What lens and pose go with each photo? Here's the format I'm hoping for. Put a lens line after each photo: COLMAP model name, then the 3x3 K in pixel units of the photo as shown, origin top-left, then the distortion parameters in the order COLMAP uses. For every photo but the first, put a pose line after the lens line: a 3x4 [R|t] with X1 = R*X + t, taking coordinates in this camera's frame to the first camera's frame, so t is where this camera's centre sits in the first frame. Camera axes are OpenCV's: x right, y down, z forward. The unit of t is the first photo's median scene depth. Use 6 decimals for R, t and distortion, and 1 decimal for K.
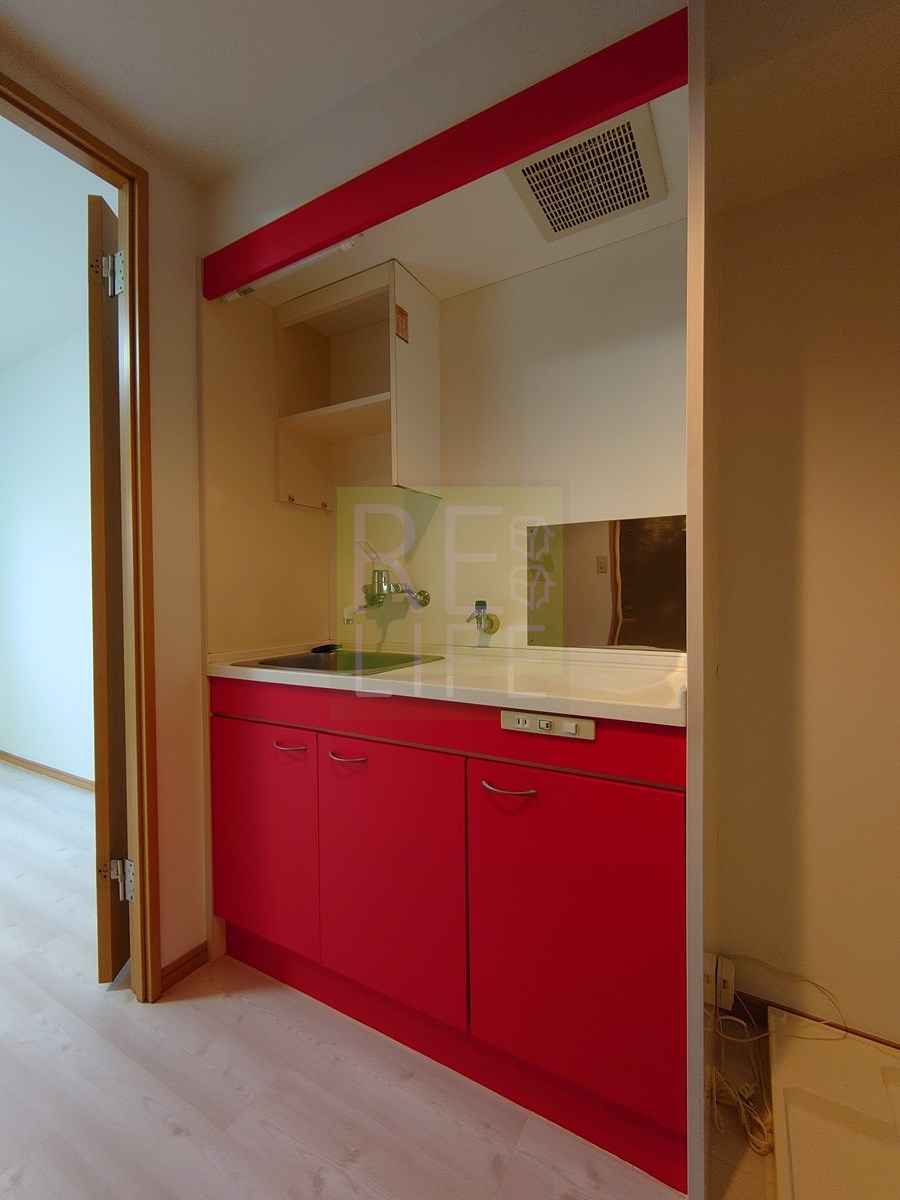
lens RADIAL K [[513.2, 0, 442.0], [0, 513.2, 597.3], [0, 0, 1]] dist [0.000710, -0.001607]
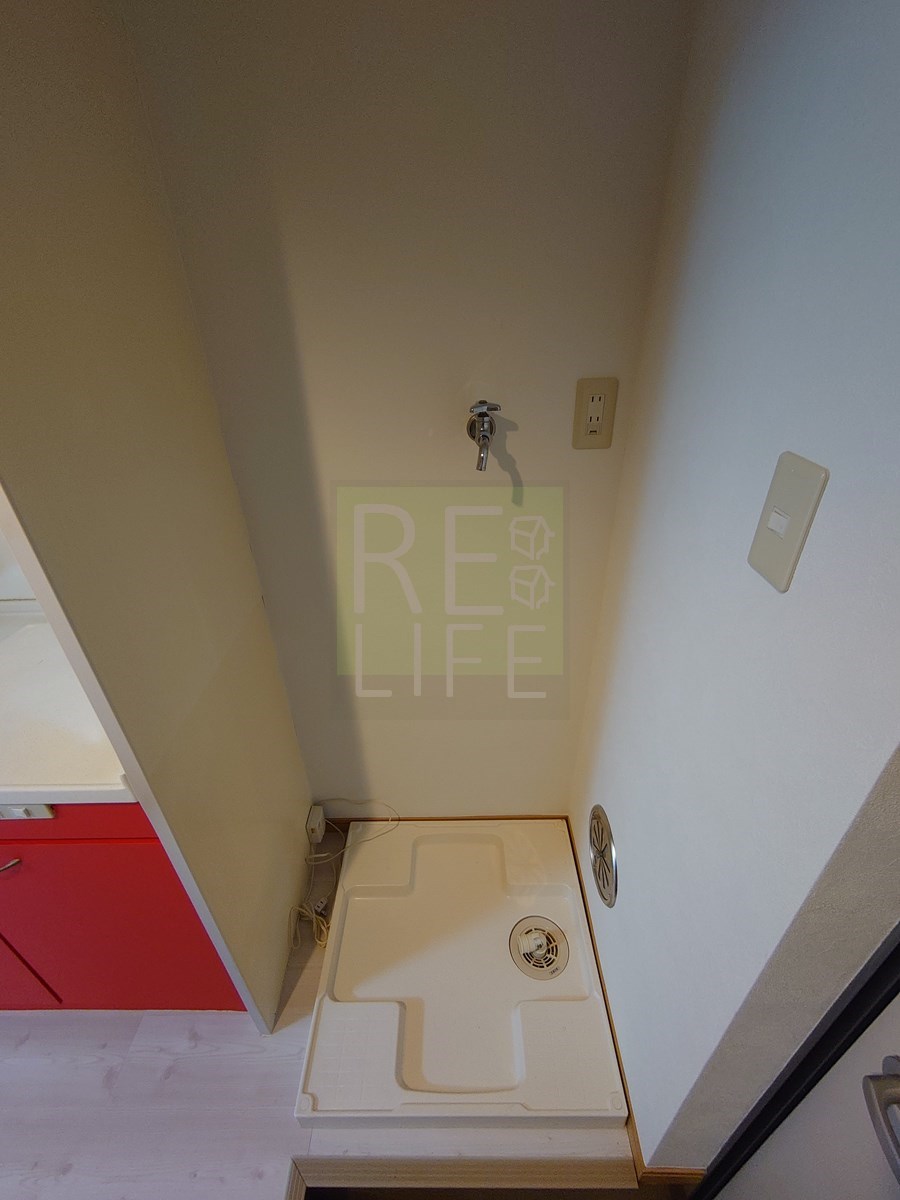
lens RADIAL K [[513.2, 0, 452.7], [0, 513.2, 598.9], [0, 0, 1]] dist [0.000710, -0.001607]
pose [[0.863468, -0.269733, 0.426223, 0.461922], [0.021533, 0.863948, 0.503121, -0.349285], [-0.503943, -0.425251, 0.751800, 0.130382]]
